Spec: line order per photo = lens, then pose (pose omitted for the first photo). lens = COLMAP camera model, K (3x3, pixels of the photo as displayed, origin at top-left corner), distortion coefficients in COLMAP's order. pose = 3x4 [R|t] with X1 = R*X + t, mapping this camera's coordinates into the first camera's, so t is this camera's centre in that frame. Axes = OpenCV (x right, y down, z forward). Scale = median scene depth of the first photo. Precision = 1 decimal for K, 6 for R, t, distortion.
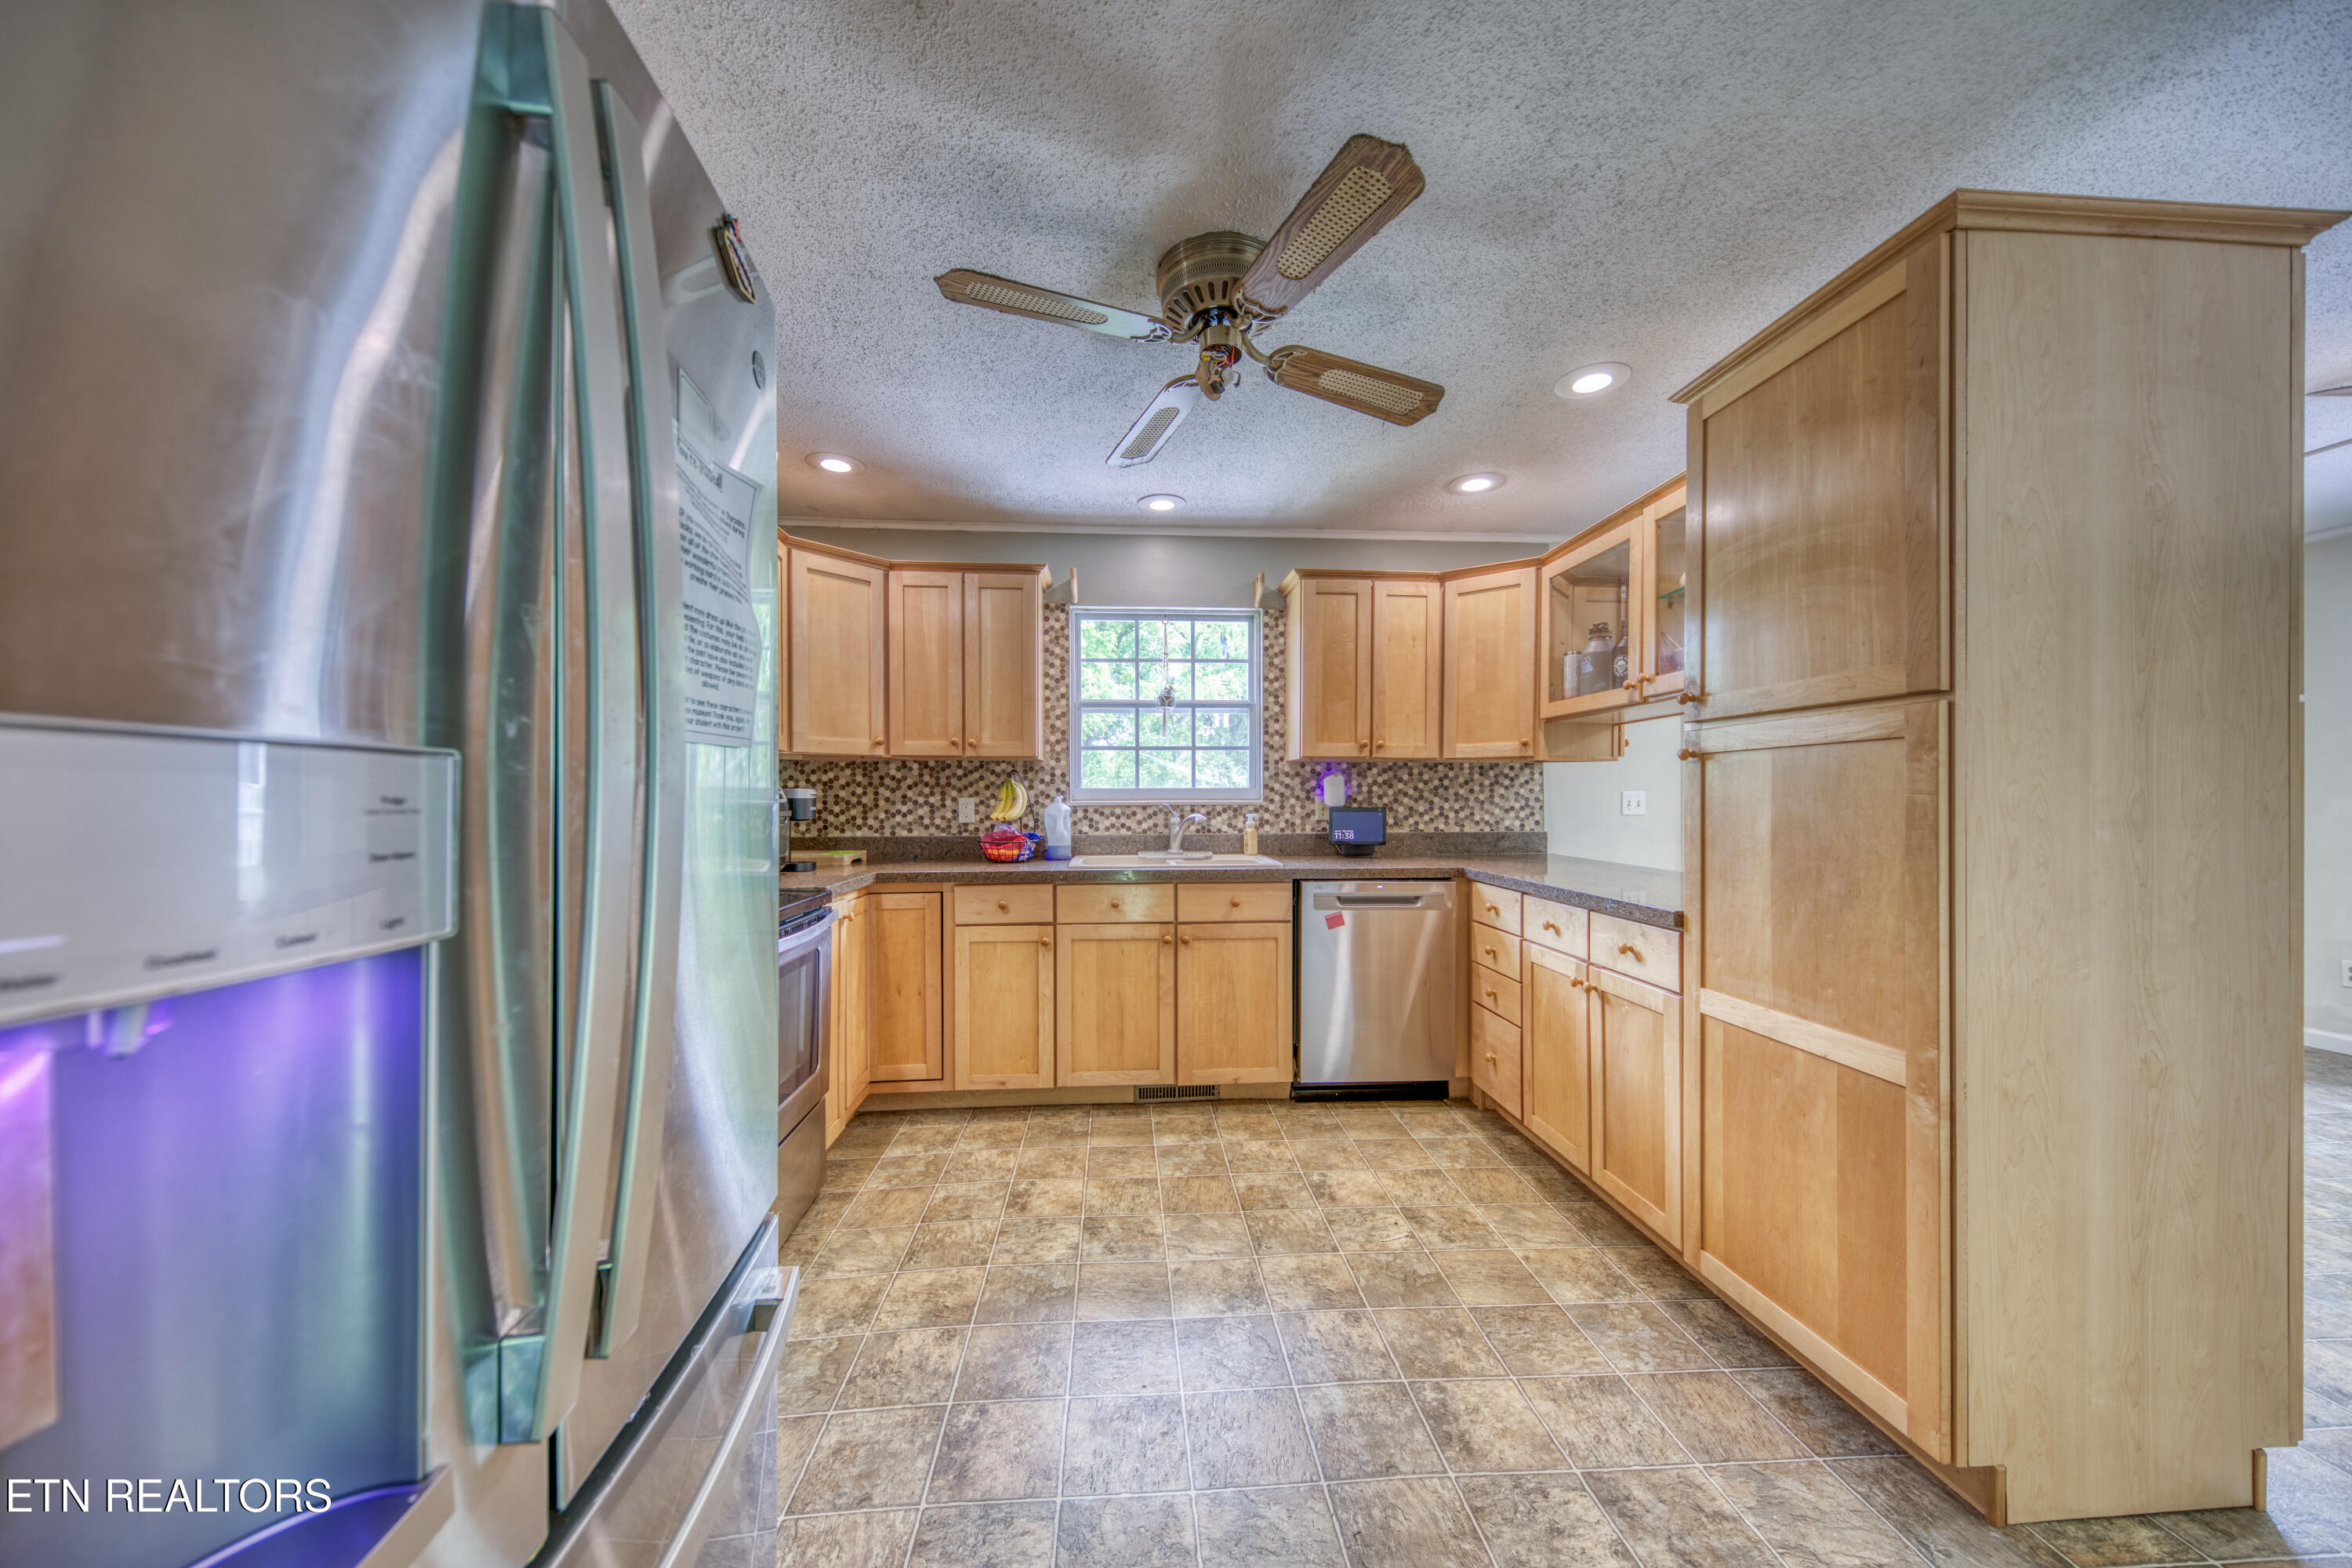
lens RADIAL K [[831.2, 0, 1204.4], [0, 831.2, 792.2], [0, 0, 1]] dist [0.011378, -0.002381]
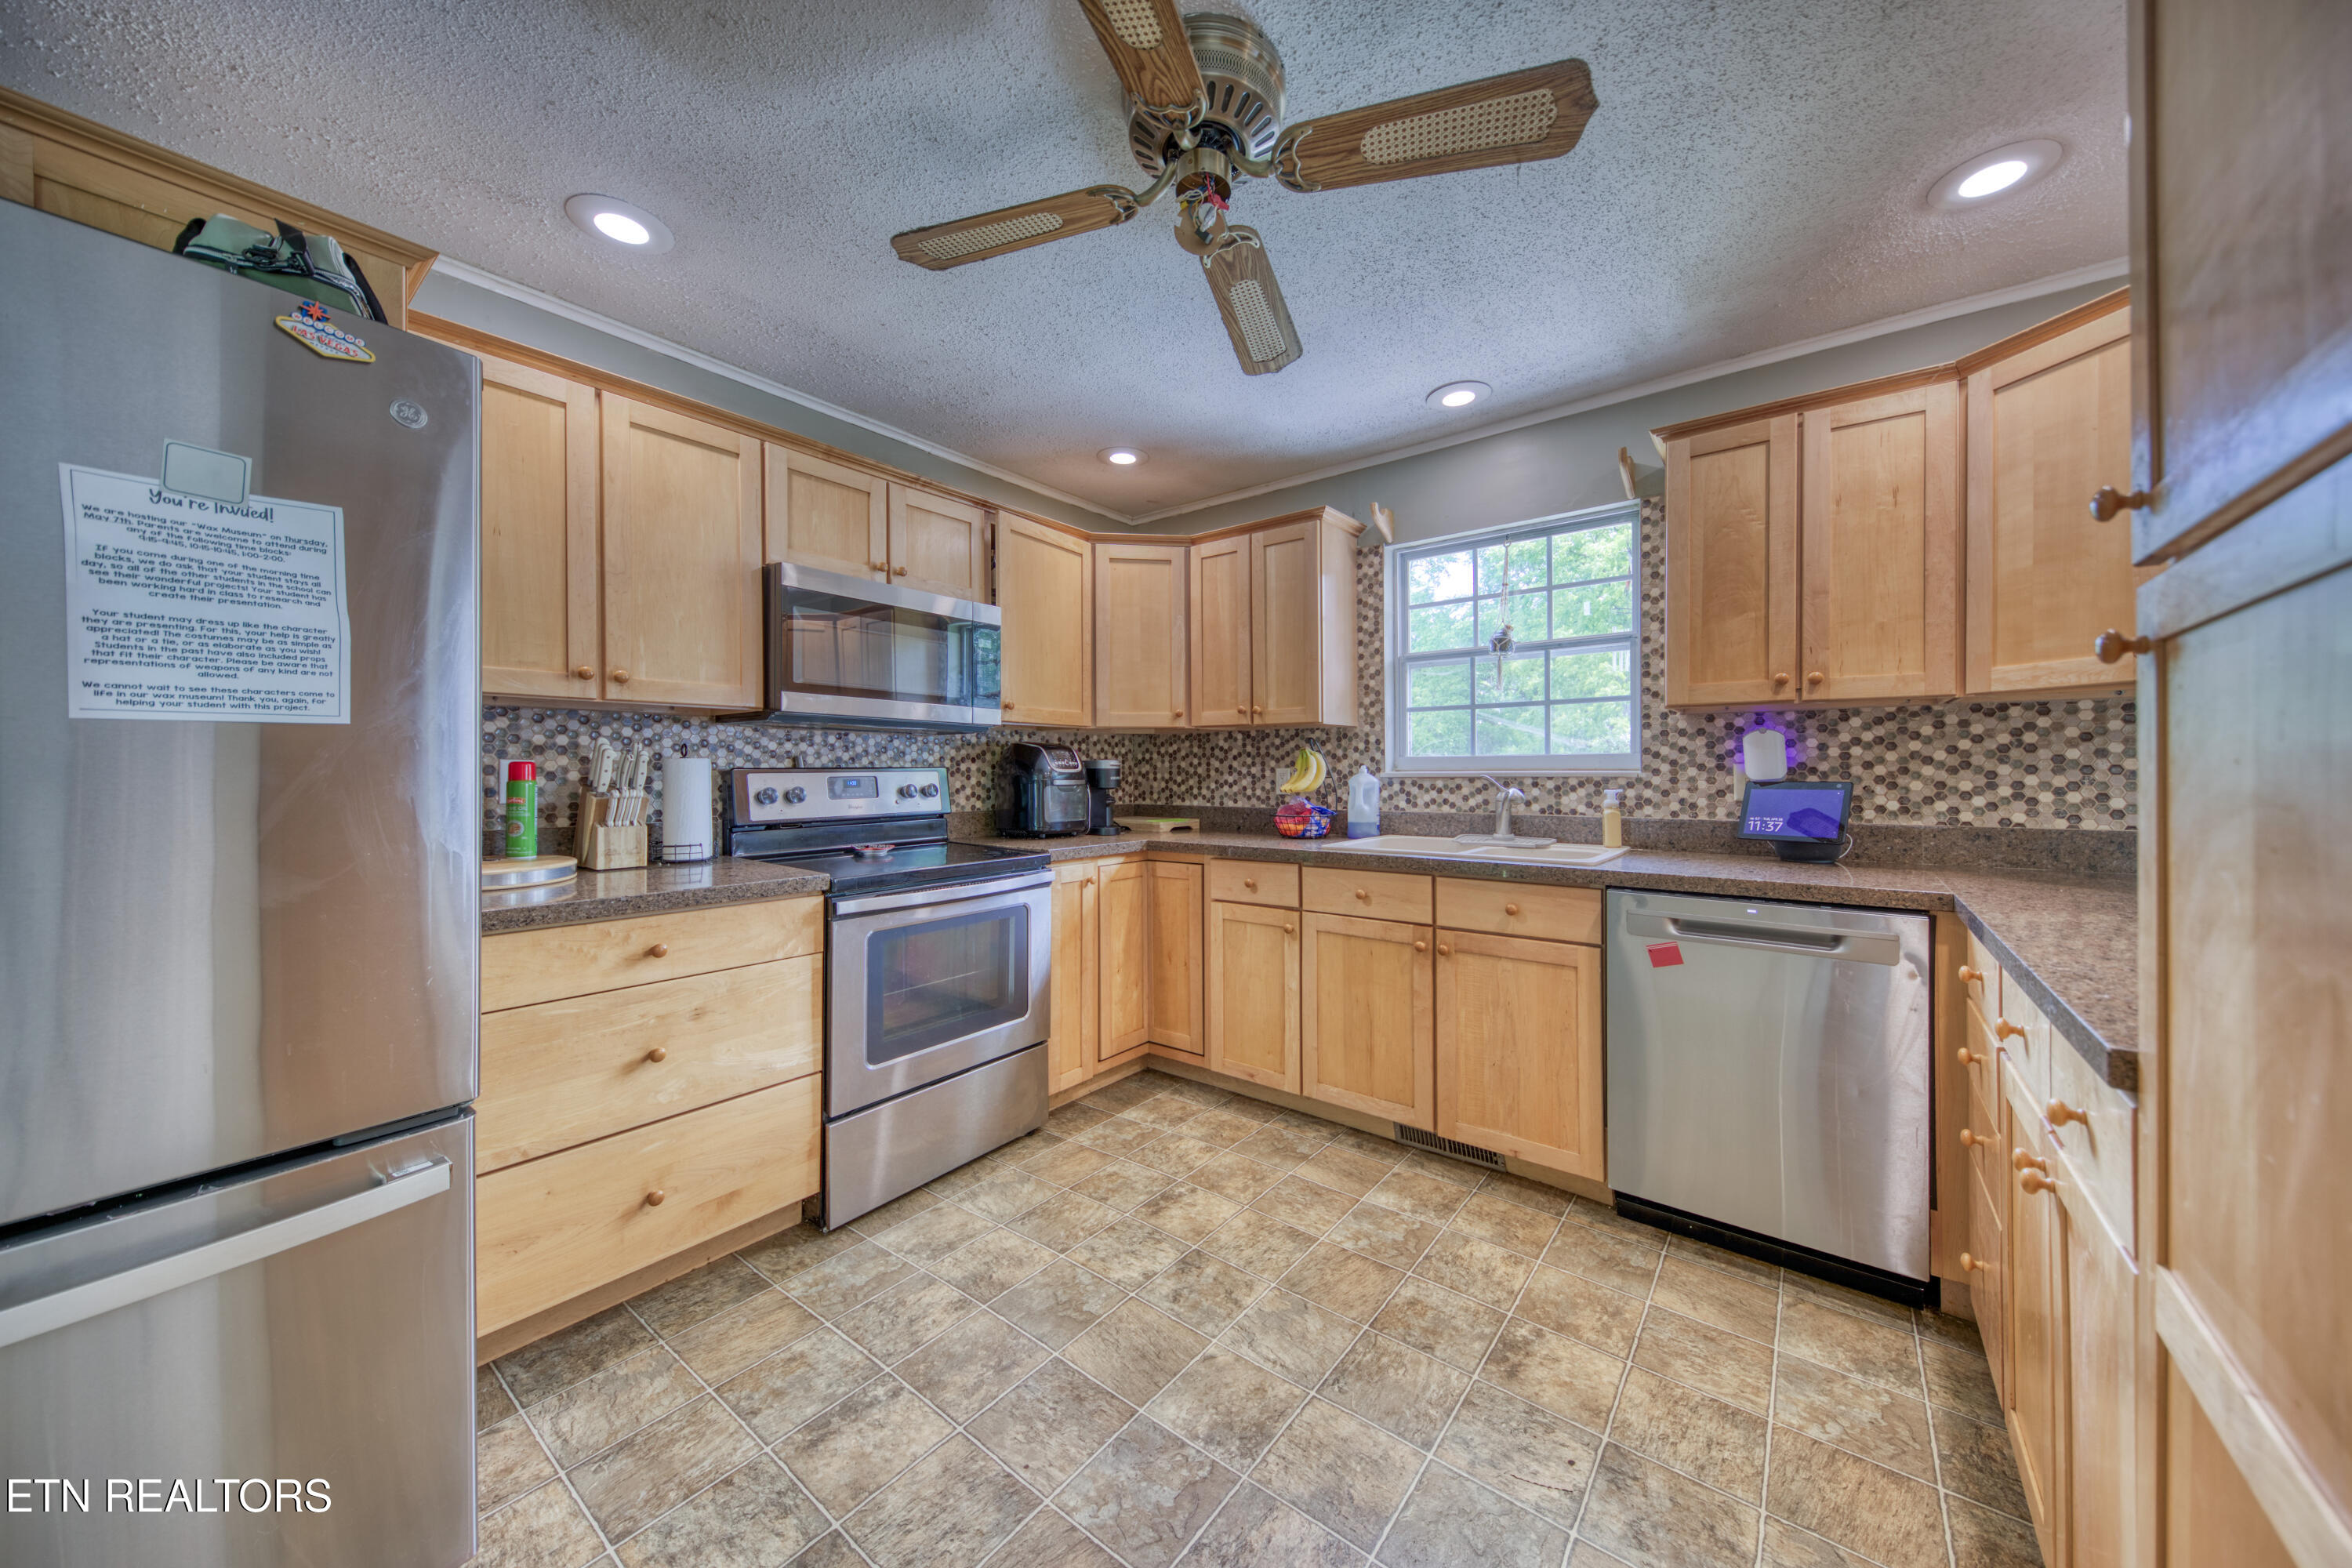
lens RADIAL K [[831.2, 0, 1182.7], [0, 831.2, 762.0], [0, 0, 1]] dist [0.011378, -0.002381]
pose [[0.722549, -0.008065, -0.691273, 0.316373], [0.005839, 0.999967, -0.005563, 0.004661], [0.691295, -0.000017, 0.722573, 0.252530]]
